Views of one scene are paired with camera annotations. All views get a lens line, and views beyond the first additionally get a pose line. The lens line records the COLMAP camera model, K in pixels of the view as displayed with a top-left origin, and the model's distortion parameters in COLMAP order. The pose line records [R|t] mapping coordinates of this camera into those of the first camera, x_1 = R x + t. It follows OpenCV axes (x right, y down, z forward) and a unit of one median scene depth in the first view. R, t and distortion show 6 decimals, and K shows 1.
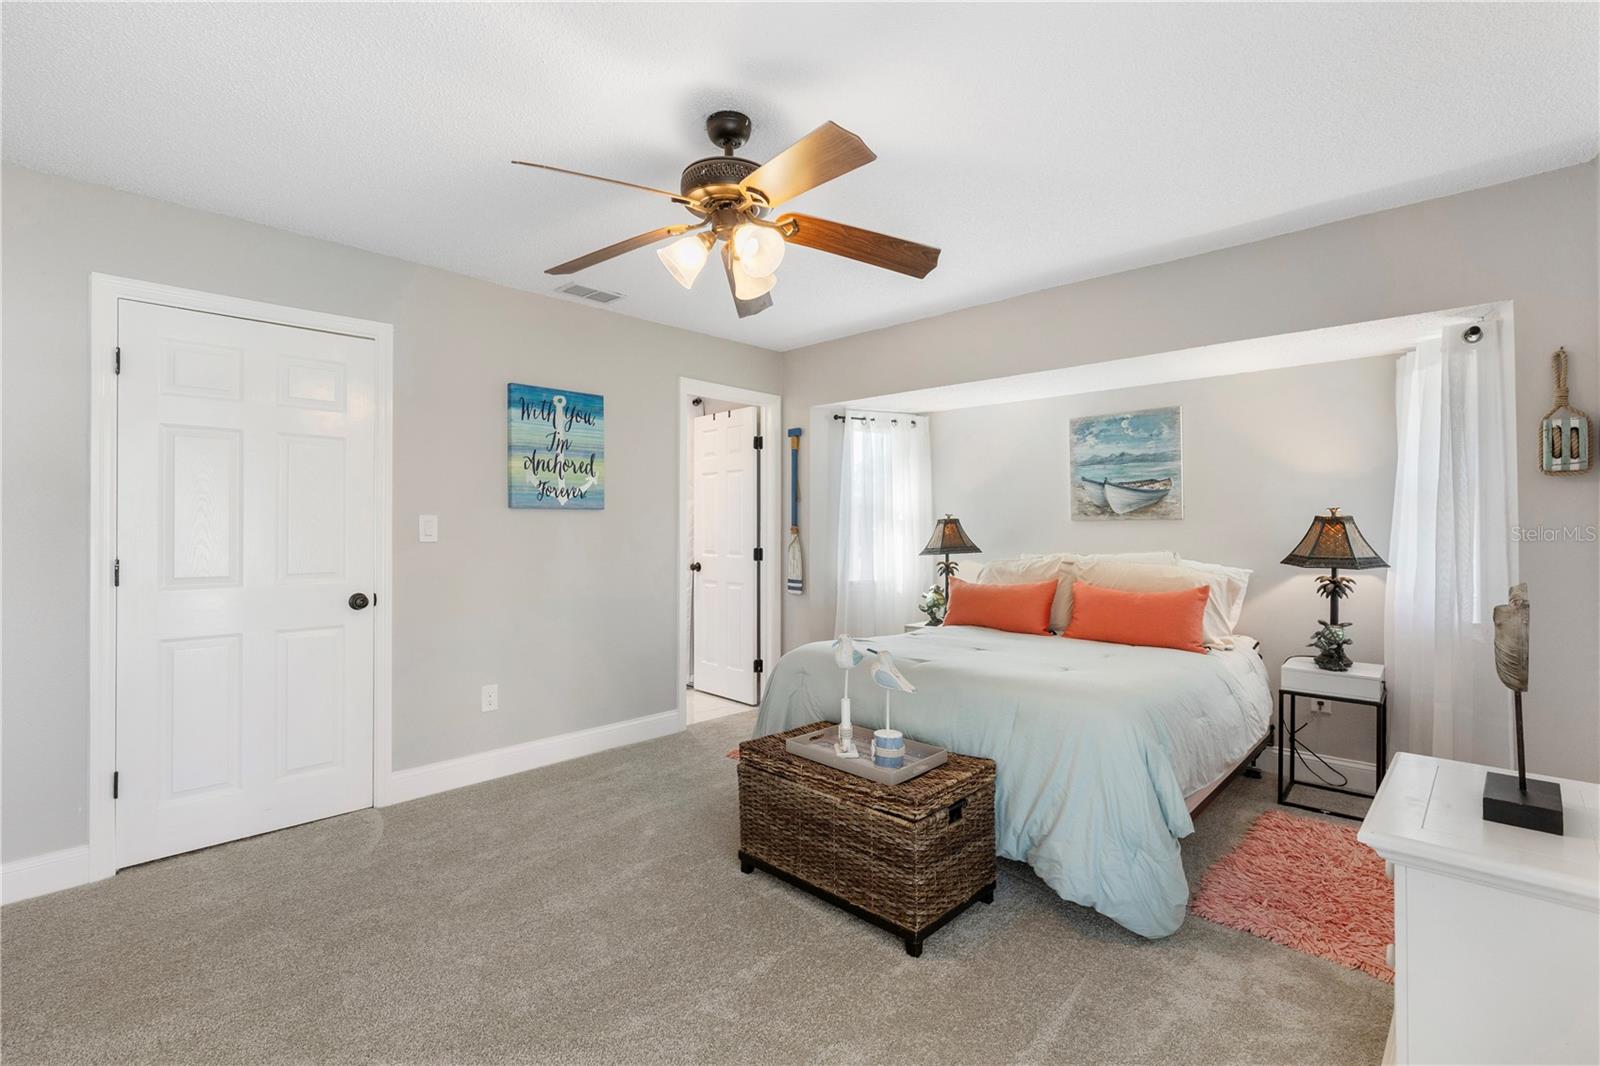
lens RADIAL K [[735.2, 0, 794.9], [0, 735.2, 529.8], [0, 0, 1]] dist [0.005663, -0.000238]
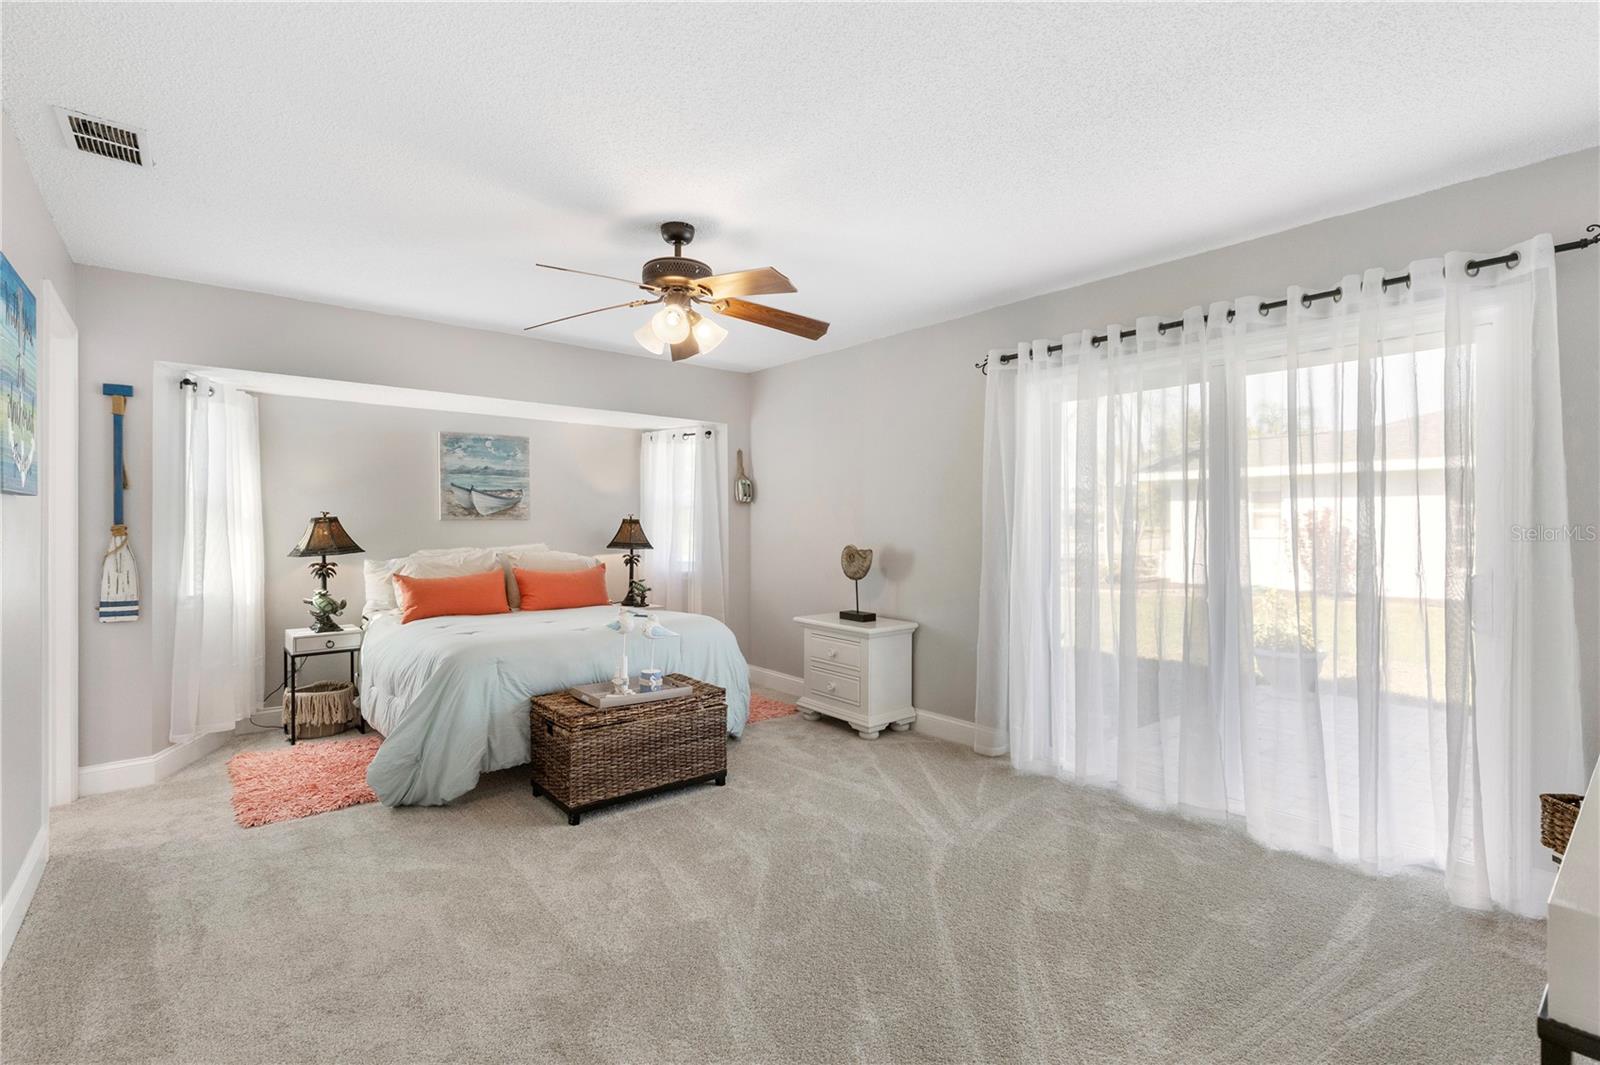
lens RADIAL K [[735.2, 0, 794.9], [0, 735.2, 529.3], [0, 0, 1]] dist [0.005663, -0.000238]
pose [[0.113944, -0.004349, 0.993478, -0.745799], [0.007295, 0.999967, 0.003541, 0.001873], [-0.993460, 0.006844, 0.113972, 0.337838]]
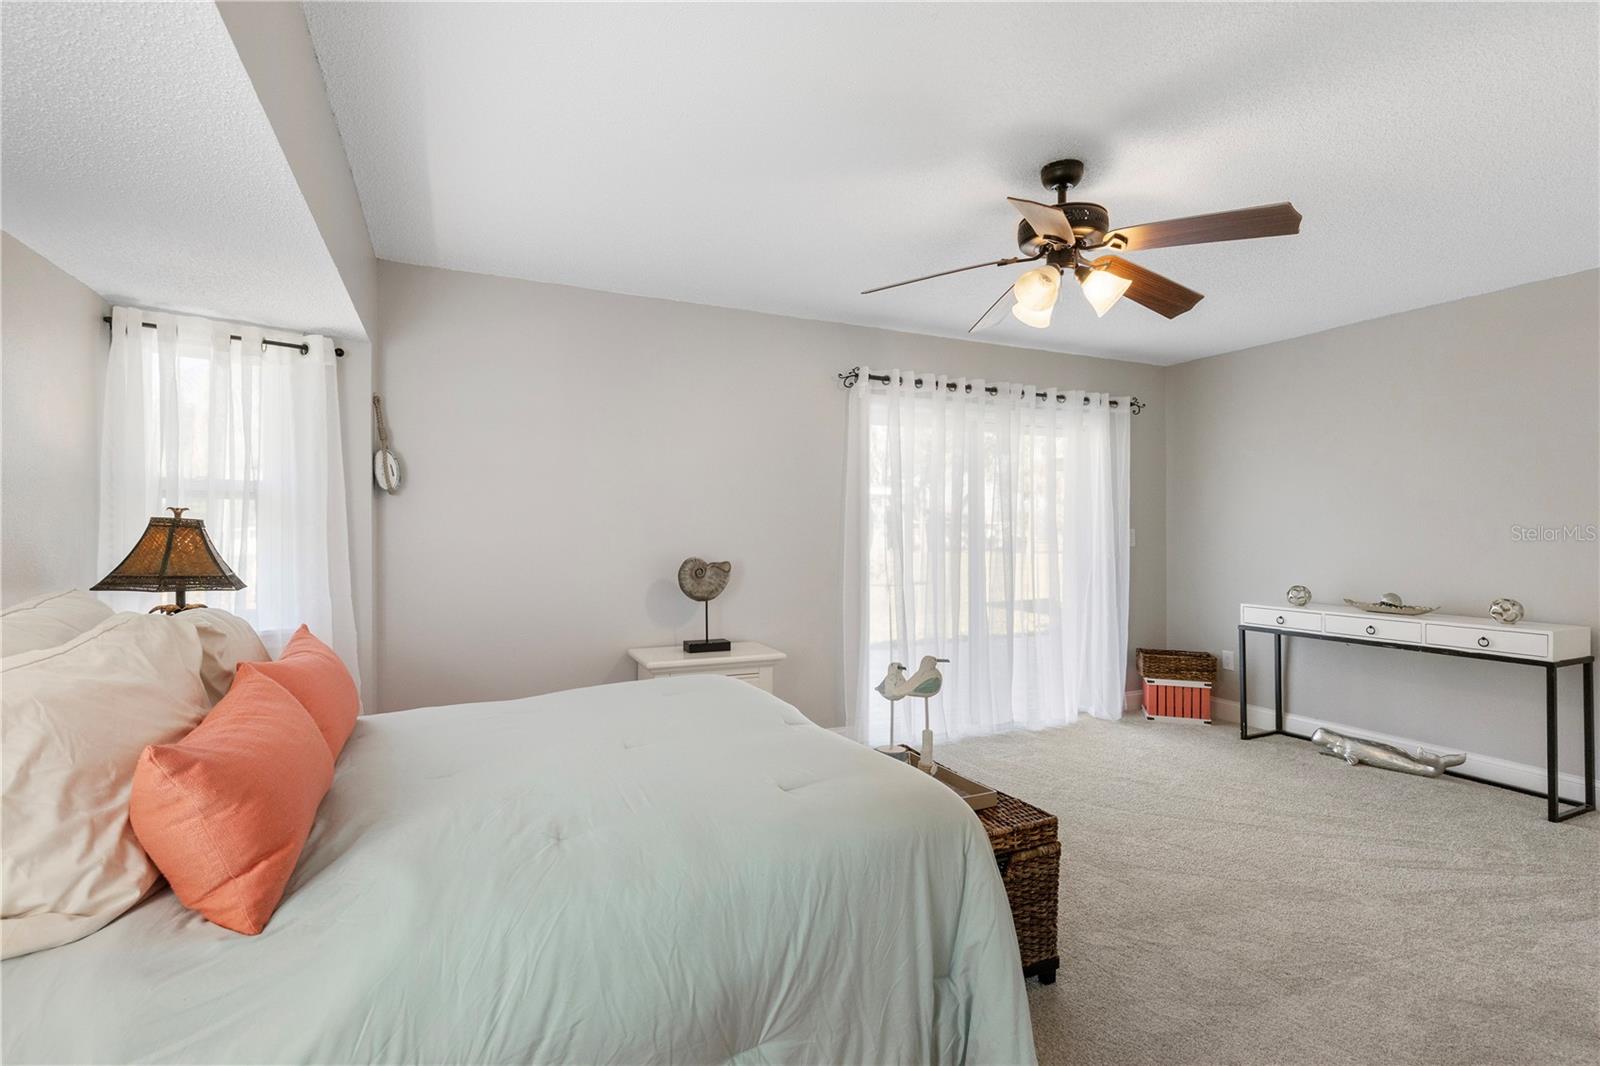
lens RADIAL K [[735.2, 0, 794.9], [0, 735.2, 529.8], [0, 0, 1]] dist [0.005663, -0.000238]
pose [[-0.930378, -0.000752, 0.366602, -0.064385], [0.001693, 0.999978, 0.006348, -0.007327], [-0.366599, 0.006527, -0.930356, 1.147490]]
